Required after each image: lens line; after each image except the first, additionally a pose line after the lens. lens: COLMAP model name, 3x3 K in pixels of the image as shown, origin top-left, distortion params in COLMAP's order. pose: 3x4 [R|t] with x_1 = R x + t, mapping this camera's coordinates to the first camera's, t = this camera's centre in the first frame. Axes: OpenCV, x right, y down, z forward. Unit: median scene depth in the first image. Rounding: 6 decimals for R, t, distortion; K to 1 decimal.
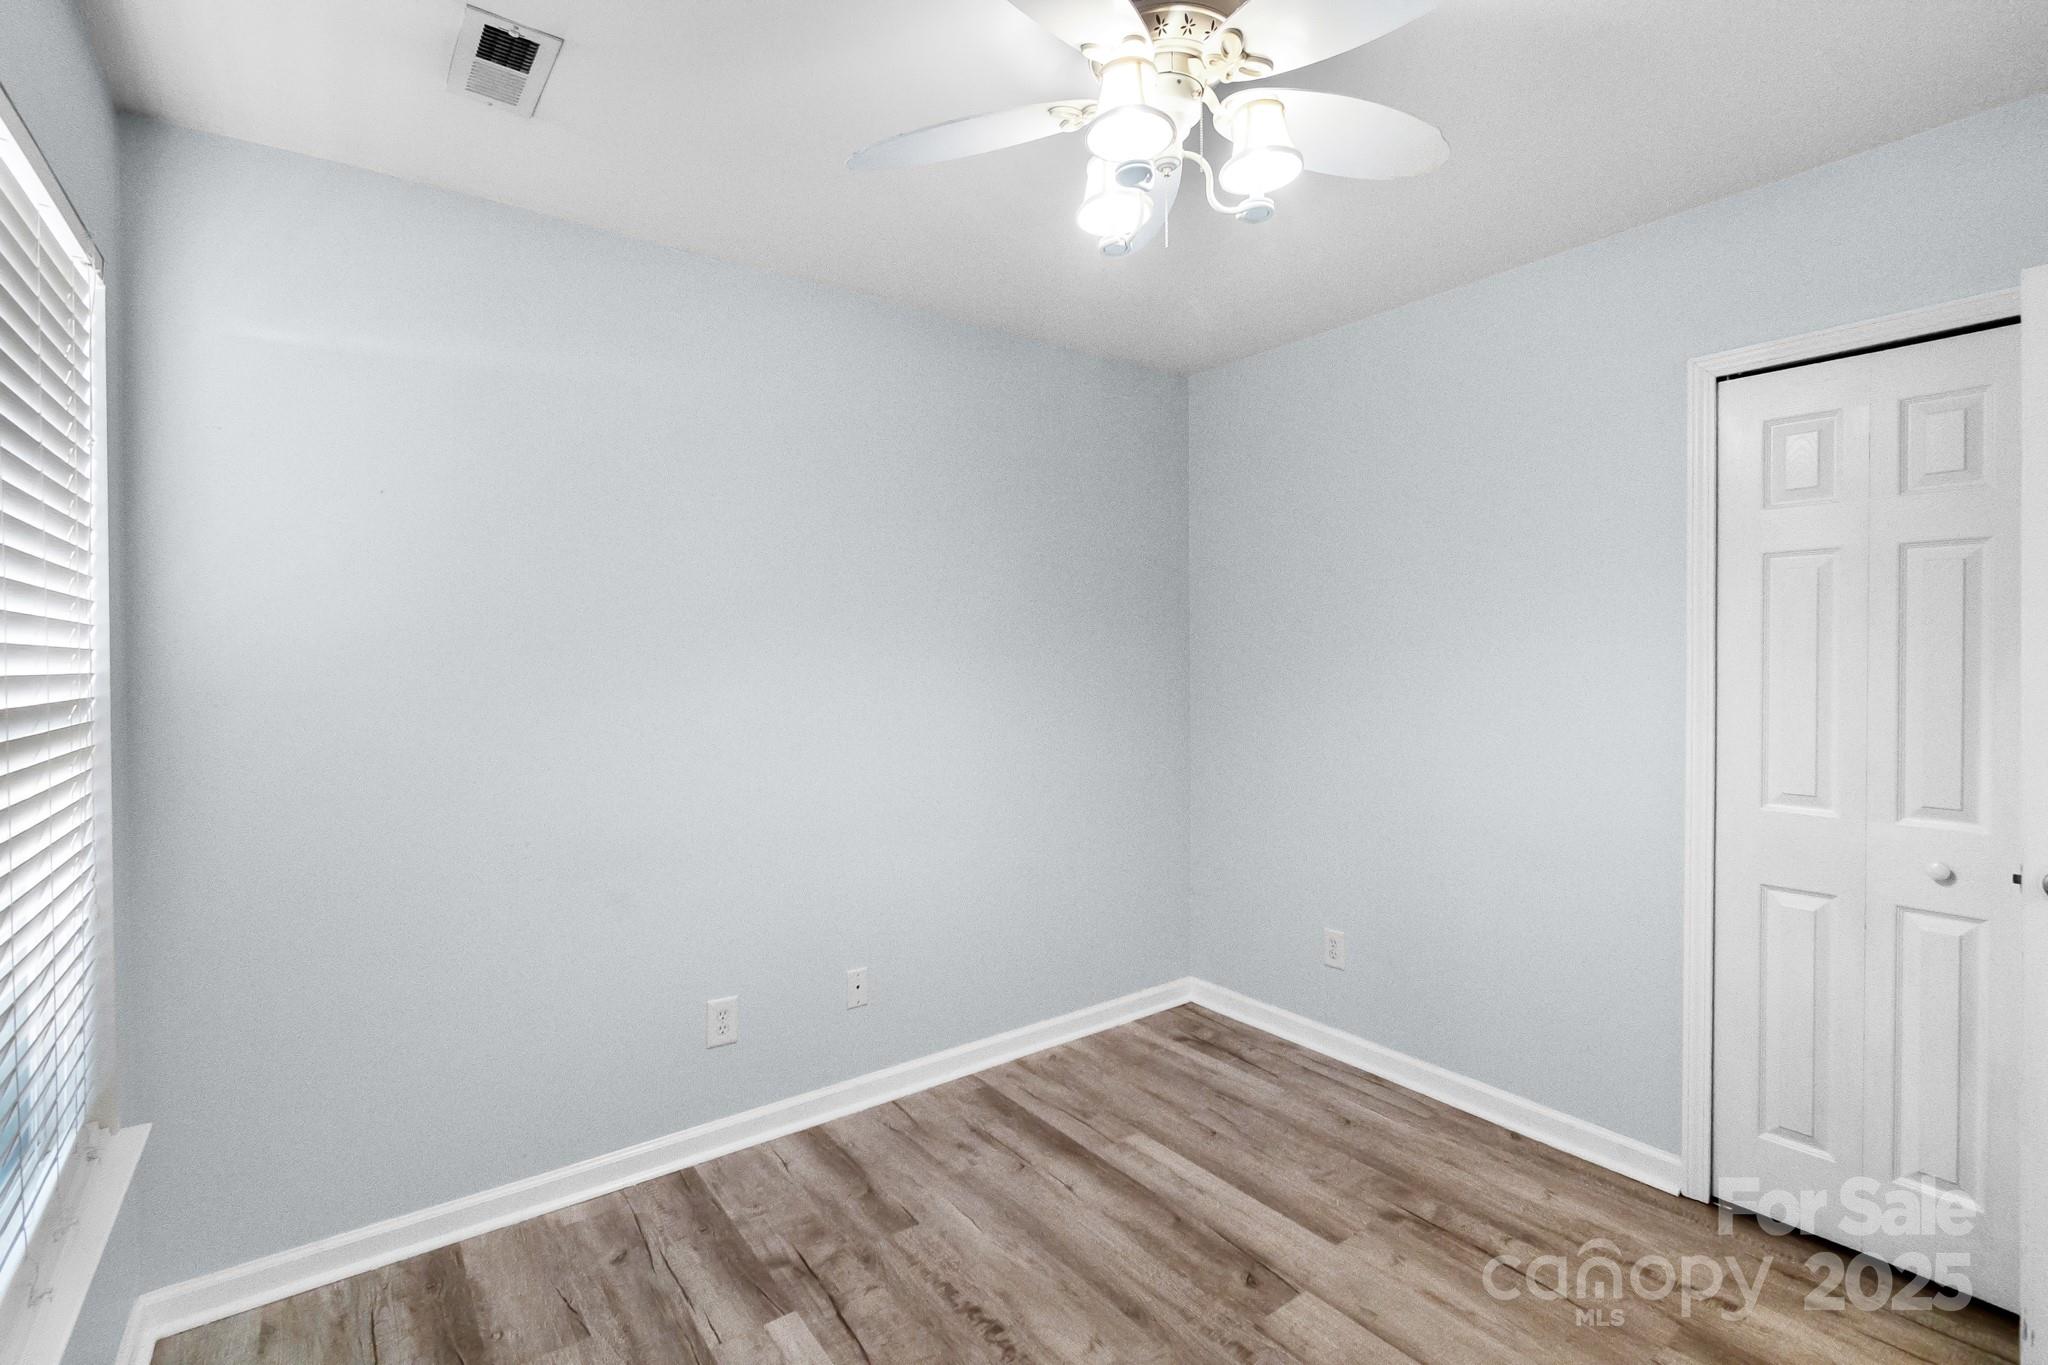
lens RADIAL K [[902.6, 0, 1024.0], [0, 902.6, 682.5], [0, 0, 1]] dist [-0.001182, -0.000410]
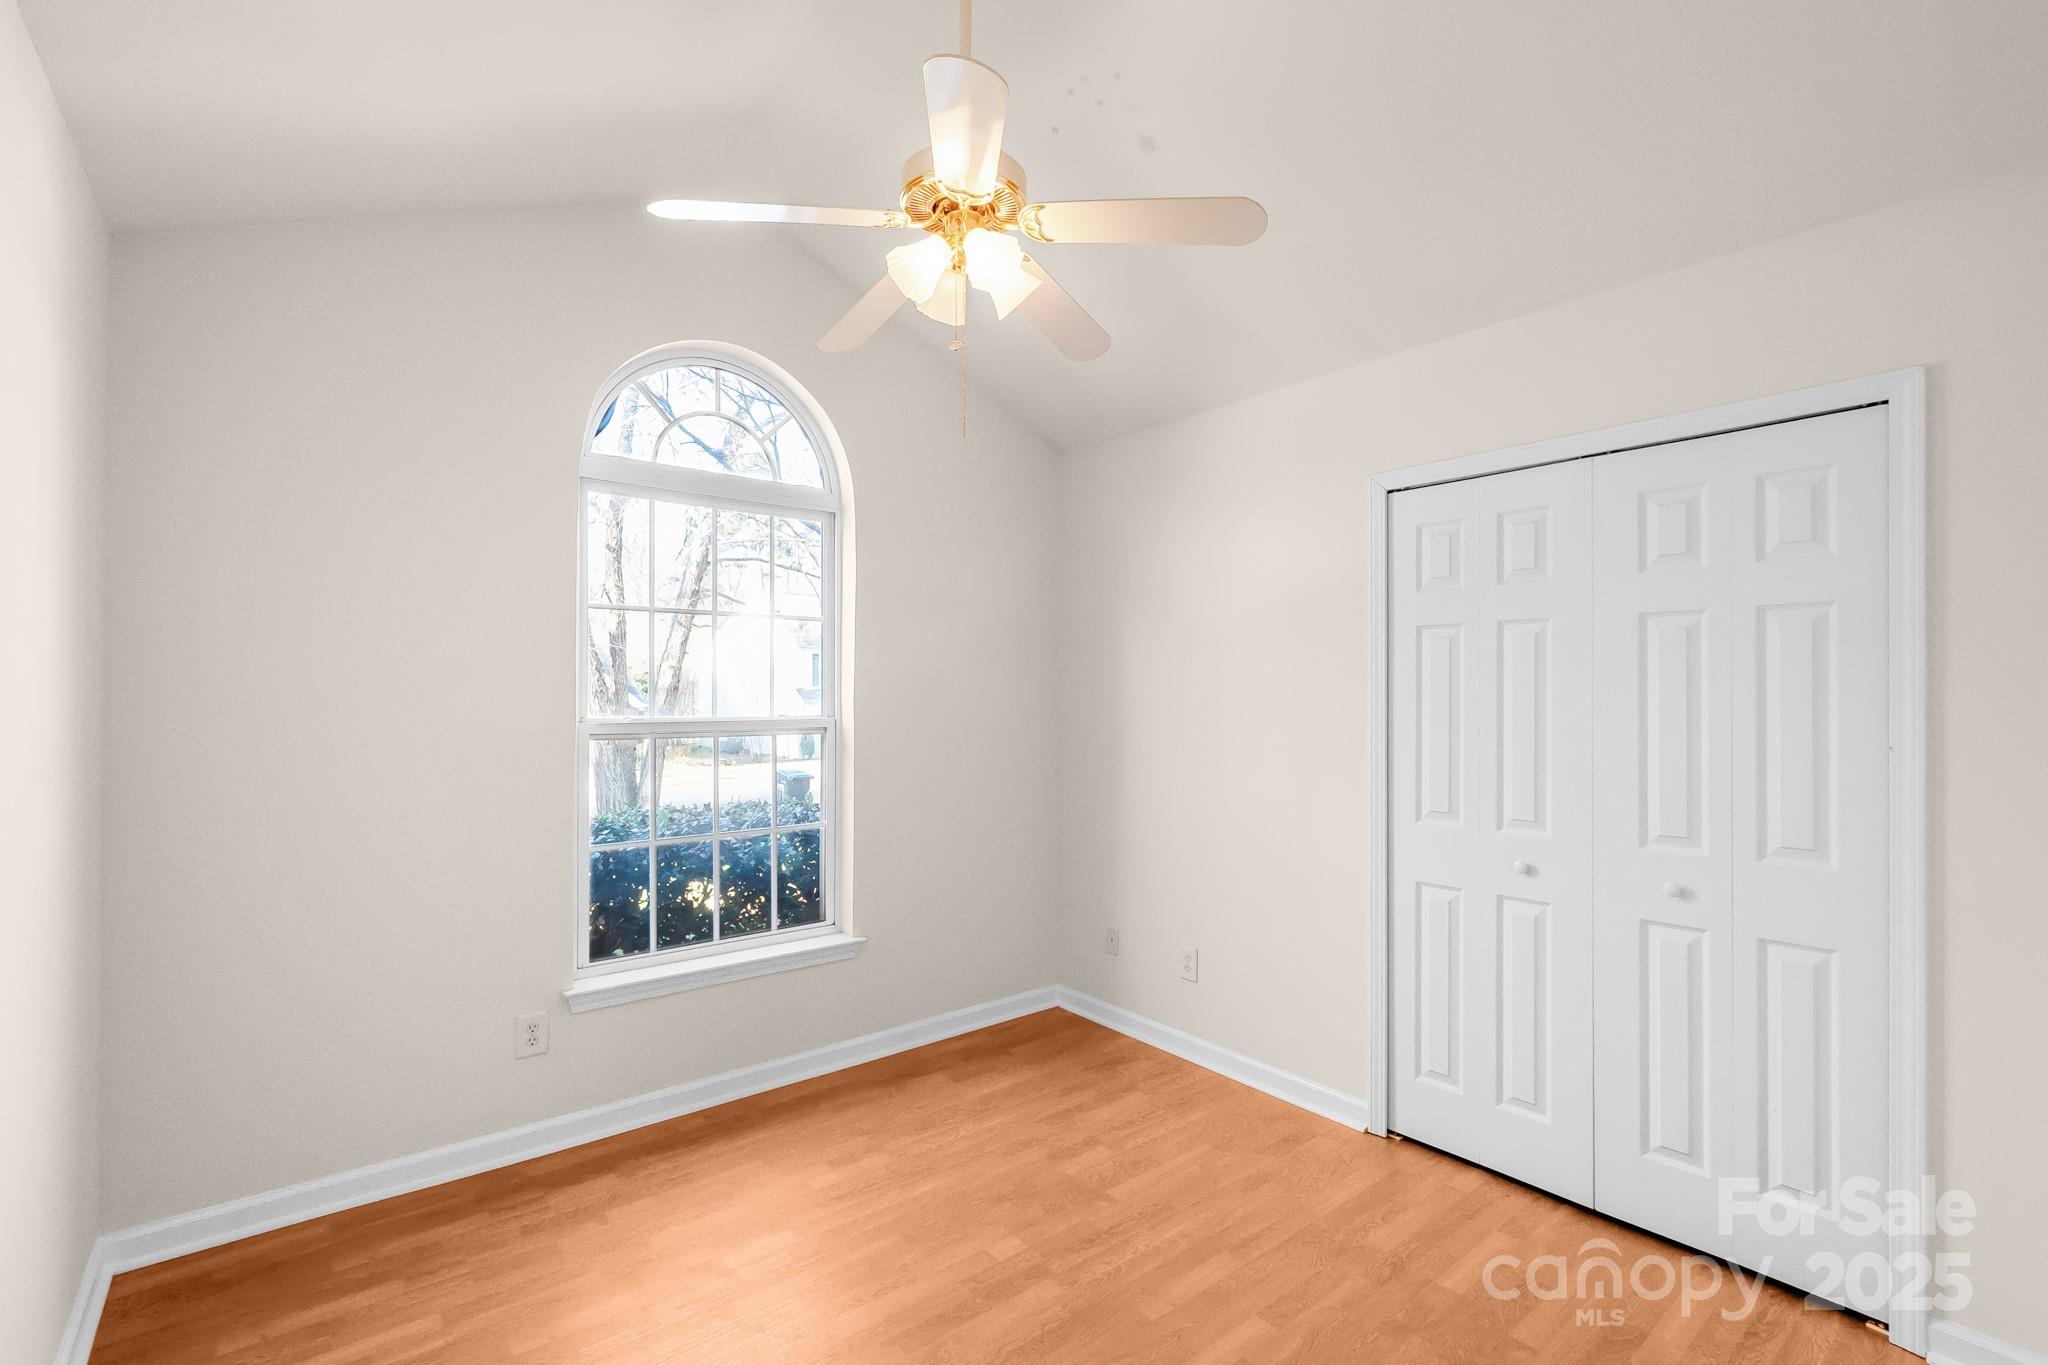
lens RADIAL K [[931.0, 0, 1060.4], [0, 931.0, 712.7], [0, 0, 1]] dist [0.001690, -0.000216]
pose [[0.999336, 0.009181, 0.035250, 0.244754], [-0.008547, 0.999800, -0.018100, 0.009073], [-0.035409, 0.017787, 0.999215, -0.302794]]
